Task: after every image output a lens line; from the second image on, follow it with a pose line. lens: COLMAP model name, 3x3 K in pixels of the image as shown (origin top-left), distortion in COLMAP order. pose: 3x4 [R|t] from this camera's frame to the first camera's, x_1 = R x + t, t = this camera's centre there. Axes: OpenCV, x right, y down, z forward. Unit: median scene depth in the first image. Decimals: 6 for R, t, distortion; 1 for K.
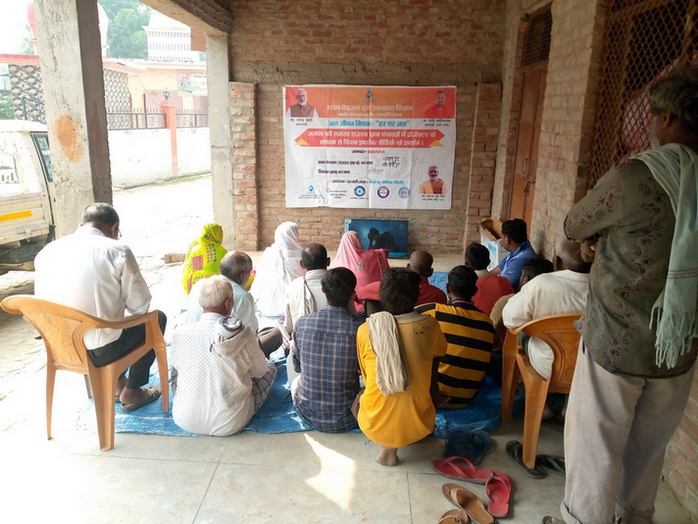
lens RADIAL K [[528.8, 0, 370.4], [0, 528.8, 260.3], [0, 0, 1]] dist [0.031099, -0.083737]
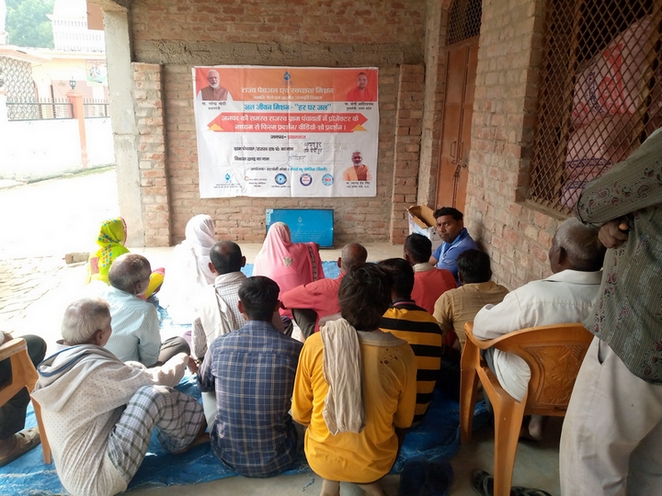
lens RADIAL K [[501.6, 0, 351.3], [0, 501.6, 246.4], [0, 0, 1]] dist [0.031099, -0.083737]
pose [[0.992180, -0.036545, 0.119341, -0.006463], [0.036084, 0.999331, 0.006017, -0.012482], [-0.119481, -0.001664, 0.992835, 0.101832]]
